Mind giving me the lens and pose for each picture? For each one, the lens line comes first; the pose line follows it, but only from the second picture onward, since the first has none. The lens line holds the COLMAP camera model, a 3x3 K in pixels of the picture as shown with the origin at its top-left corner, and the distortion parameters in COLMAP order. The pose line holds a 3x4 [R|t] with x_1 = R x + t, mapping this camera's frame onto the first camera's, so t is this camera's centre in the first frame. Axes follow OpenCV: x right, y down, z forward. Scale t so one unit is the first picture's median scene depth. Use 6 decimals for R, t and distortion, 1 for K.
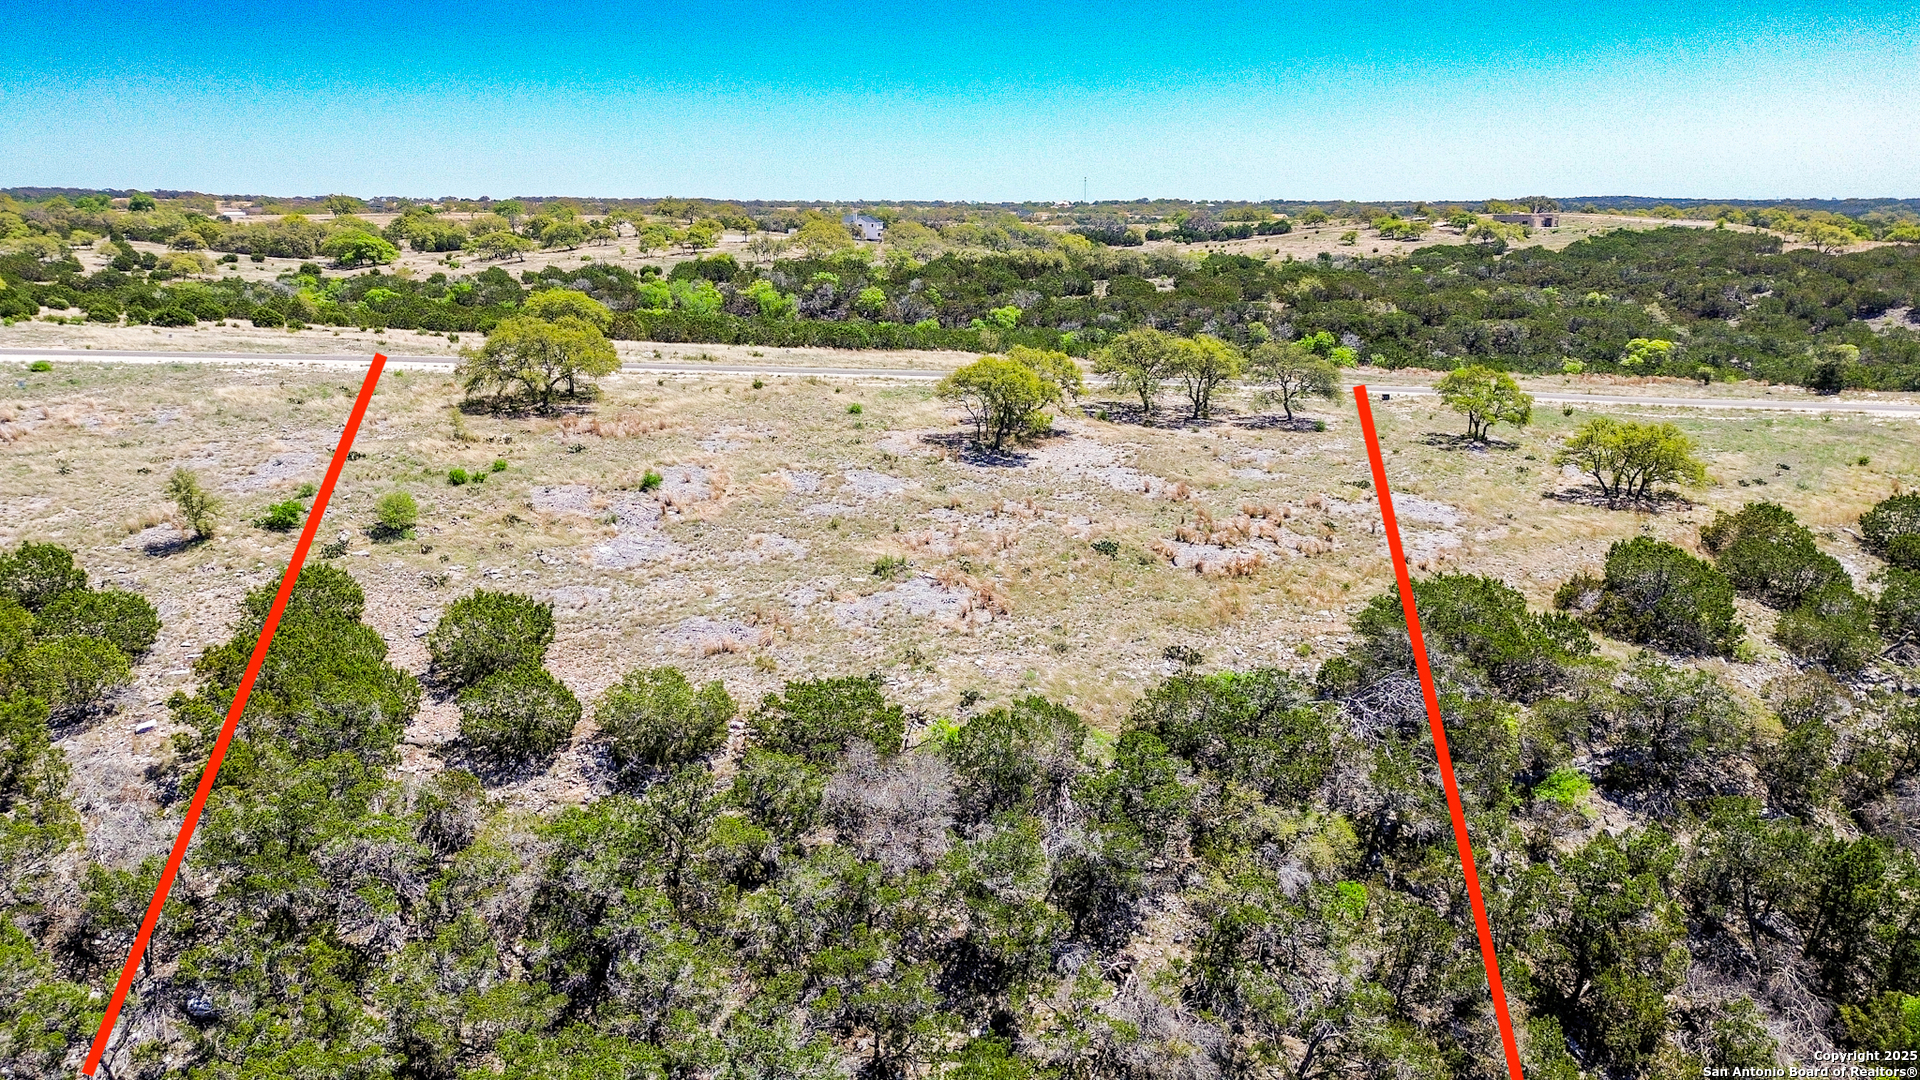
lens RADIAL K [[1348.7, 0, 970.9], [0, 1348.7, 540.8], [0, 0, 1]] dist [0.078734, -0.085490]
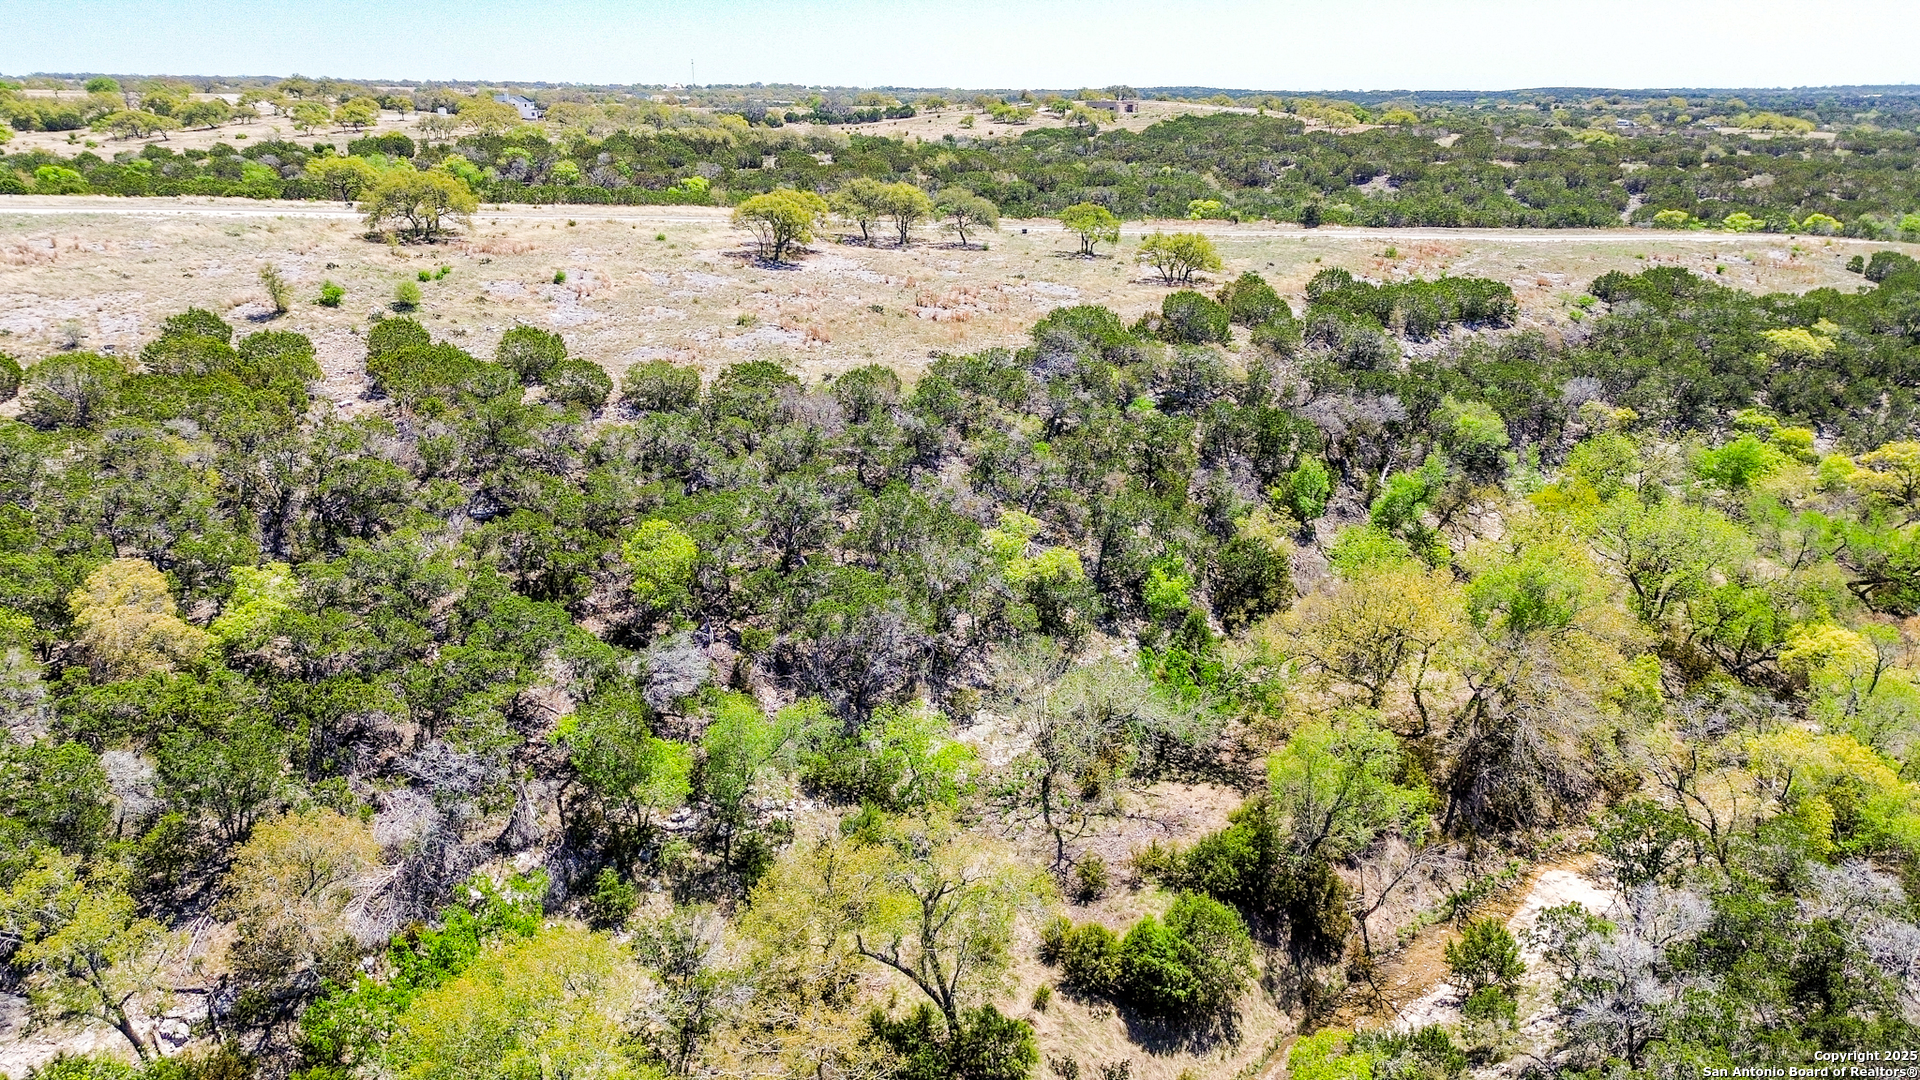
lens RADIAL K [[1348.7, 0, 958.2], [0, 1348.7, 540.5], [0, 0, 1]] dist [0.078734, -0.085490]
pose [[0.964146, -0.077289, 0.253869, -0.163366], [0.057387, 0.994736, 0.084899, 0.103896], [-0.259094, -0.067286, 0.963505, -0.407476]]
